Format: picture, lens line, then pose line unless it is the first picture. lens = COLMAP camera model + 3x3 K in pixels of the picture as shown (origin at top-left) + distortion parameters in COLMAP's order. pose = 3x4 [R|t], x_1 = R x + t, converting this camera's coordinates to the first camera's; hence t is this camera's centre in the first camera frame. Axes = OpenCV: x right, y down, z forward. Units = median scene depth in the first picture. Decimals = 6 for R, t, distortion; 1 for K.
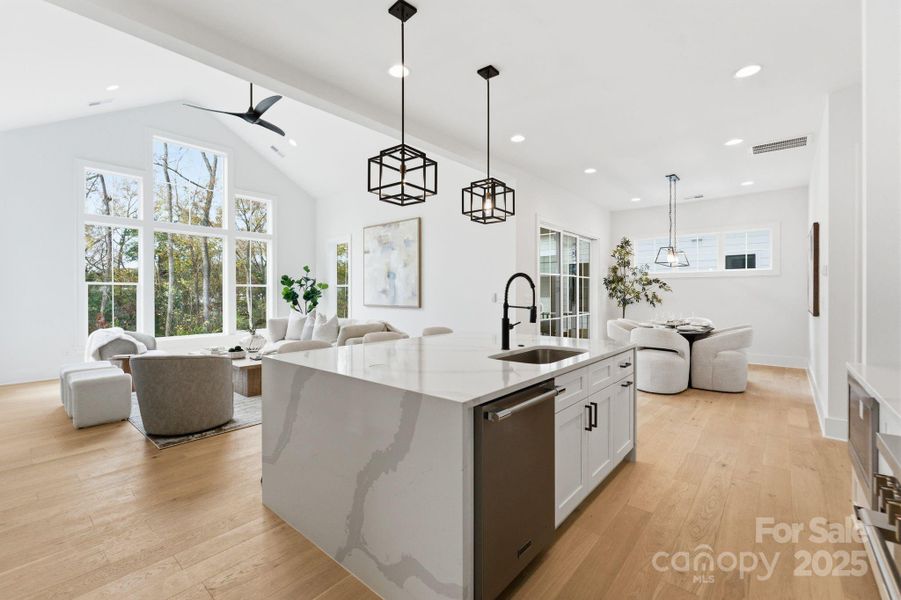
lens RADIAL K [[386.4, 0, 435.3], [0, 386.4, 294.9], [0, 0, 1]] dist [-0.015538, 0.000610]
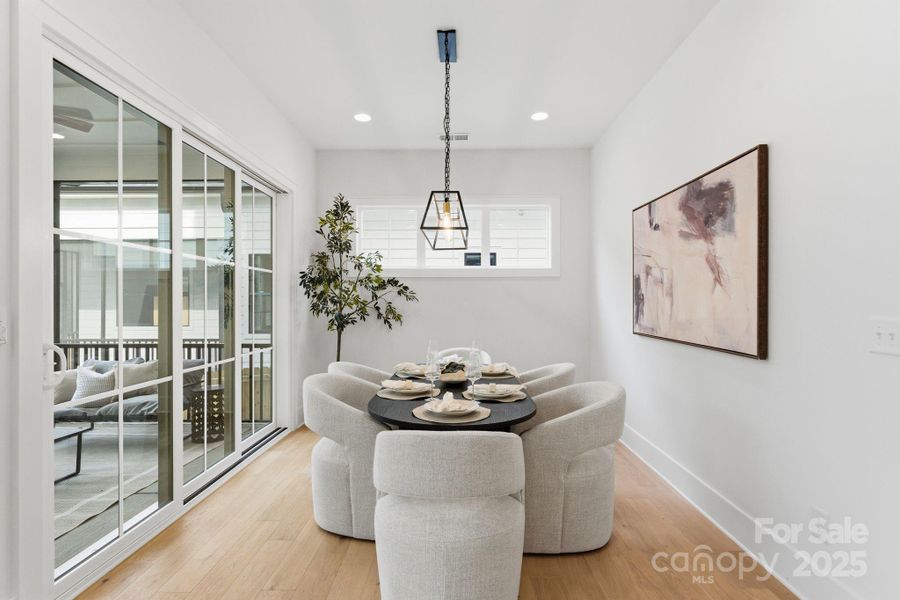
lens RADIAL K [[430.1, 0, 453.8], [0, 430.1, 301.3], [0, 0, 1]] dist [-0.004023, -0.000853]
pose [[0.743445, 0.000291, 0.668797, 0.221402], [0.002694, 0.999990, -0.003430, -0.005983], [-0.668791, 0.004352, 0.743437, 0.475350]]
